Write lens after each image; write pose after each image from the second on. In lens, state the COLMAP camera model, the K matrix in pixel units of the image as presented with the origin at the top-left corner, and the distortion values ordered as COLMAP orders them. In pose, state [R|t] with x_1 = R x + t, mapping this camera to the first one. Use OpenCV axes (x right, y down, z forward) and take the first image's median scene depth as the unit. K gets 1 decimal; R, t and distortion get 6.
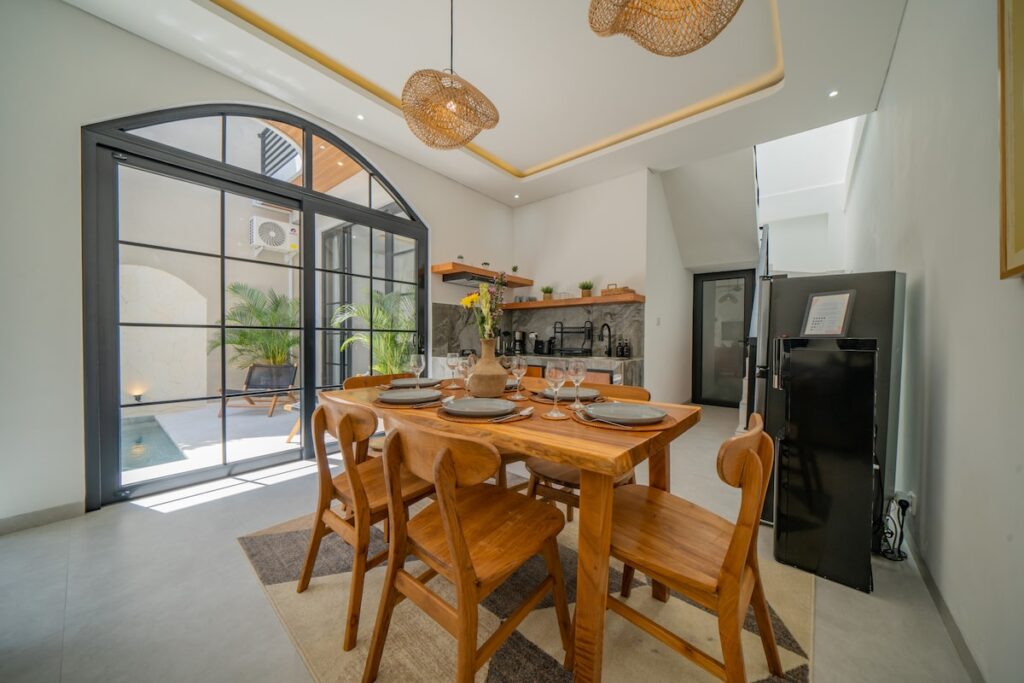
lens RADIAL K [[349.1, 0, 514.4], [0, 349.1, 344.1], [0, 0, 1]] dist [-0.003973, 0.000269]
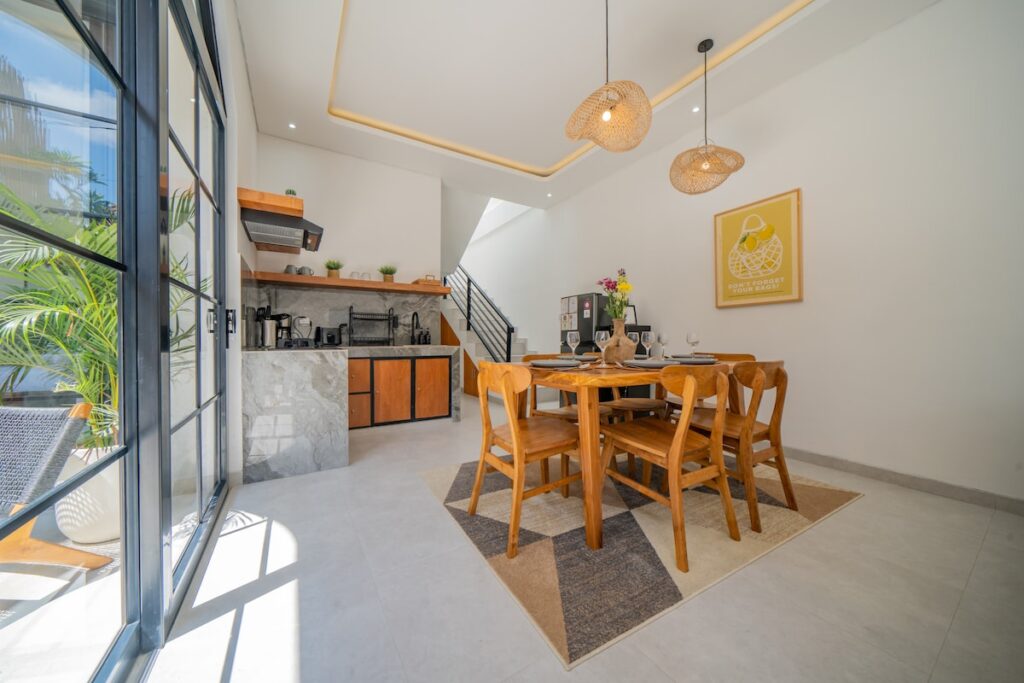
lens RADIAL K [[349.1, 0, 503.4], [0, 349.1, 339.8], [0, 0, 1]] dist [-0.003973, 0.000269]
pose [[0.343296, -0.009926, 0.939175, -0.596283], [0.012217, 0.999907, 0.006102, 0.018707], [-0.939148, 0.009379, 0.343386, 0.402796]]
